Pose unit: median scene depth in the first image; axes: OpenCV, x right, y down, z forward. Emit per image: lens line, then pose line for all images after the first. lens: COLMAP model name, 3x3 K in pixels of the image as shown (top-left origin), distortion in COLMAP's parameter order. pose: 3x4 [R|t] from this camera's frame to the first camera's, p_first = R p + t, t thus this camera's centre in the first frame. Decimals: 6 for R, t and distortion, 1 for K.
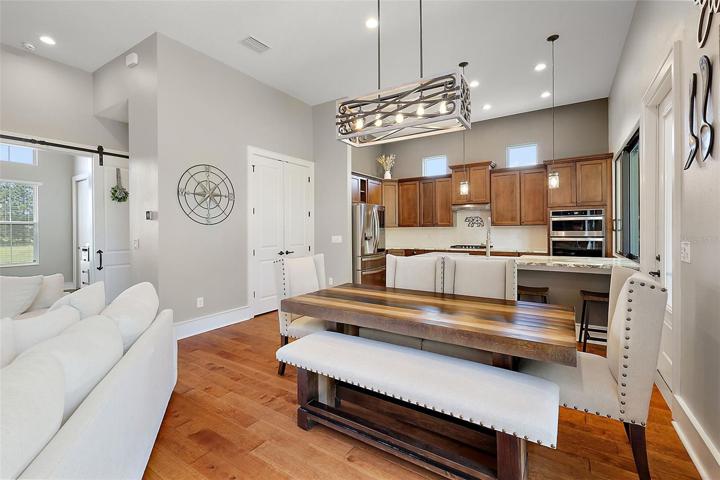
lens RADIAL K [[316.9, 0, 363.2], [0, 316.9, 234.4], [0, 0, 1]] dist [0.001306, 0.001364]
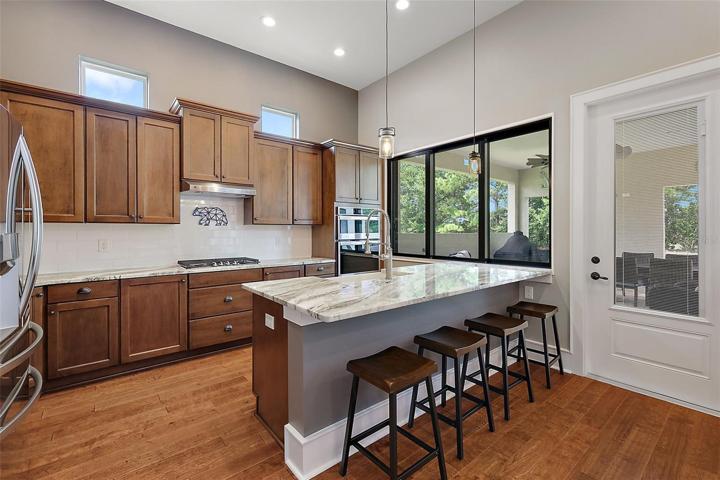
lens RADIAL K [[316.9, 0, 363.4], [0, 316.9, 231.5], [0, 0, 1]] dist [0.001306, 0.001364]
pose [[0.299807, 0.003038, 0.953995, -0.102415], [0.011725, 0.999908, -0.006868, -0.006461], [-0.953928, 0.013245, 0.299744, 0.575319]]
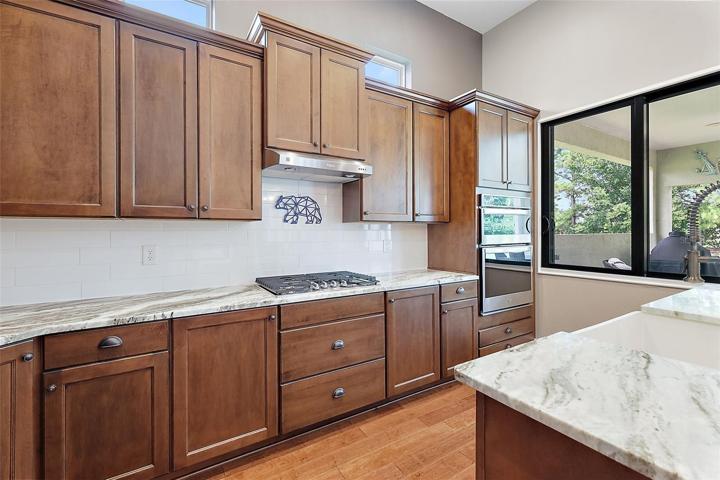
lens RADIAL K [[316.9, 0, 362.0], [0, 316.9, 232.3], [0, 0, 1]] dist [0.001306, 0.001364]
pose [[0.426172, 0.001741, 0.904641, 0.044491], [0.012128, 0.999897, -0.007638, -0.009951], [-0.904561, 0.014226, 0.426107, 0.774429]]
